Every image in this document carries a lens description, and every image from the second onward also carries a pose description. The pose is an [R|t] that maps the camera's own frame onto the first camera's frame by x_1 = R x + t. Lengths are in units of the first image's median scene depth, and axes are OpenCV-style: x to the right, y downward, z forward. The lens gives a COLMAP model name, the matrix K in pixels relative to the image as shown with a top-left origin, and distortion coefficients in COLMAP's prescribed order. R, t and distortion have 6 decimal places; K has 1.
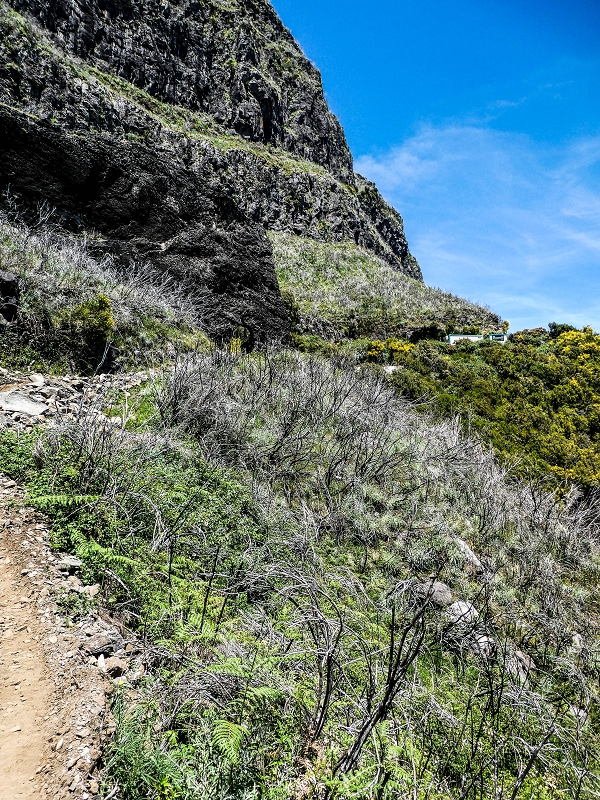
lens RADIAL K [[596.3, 0, 300.0], [0, 596.3, 400.0], [0, 0, 1]] dist [0.004259, -0.016238]
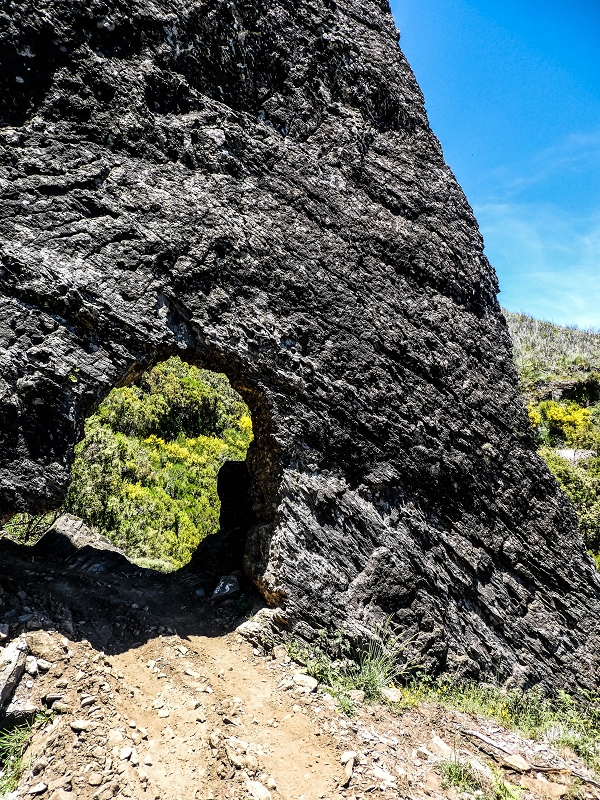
lens RADIAL K [[651.7, 0, 300.0], [0, 651.7, 400.0], [0, 0, 1]] dist [0.162401, -0.076819]
pose [[0.991662, -0.065759, -0.110828, -0.043352], [0.051748, 0.990823, -0.124871, -0.074312], [0.118022, 0.118095, 0.985964, 0.667132]]
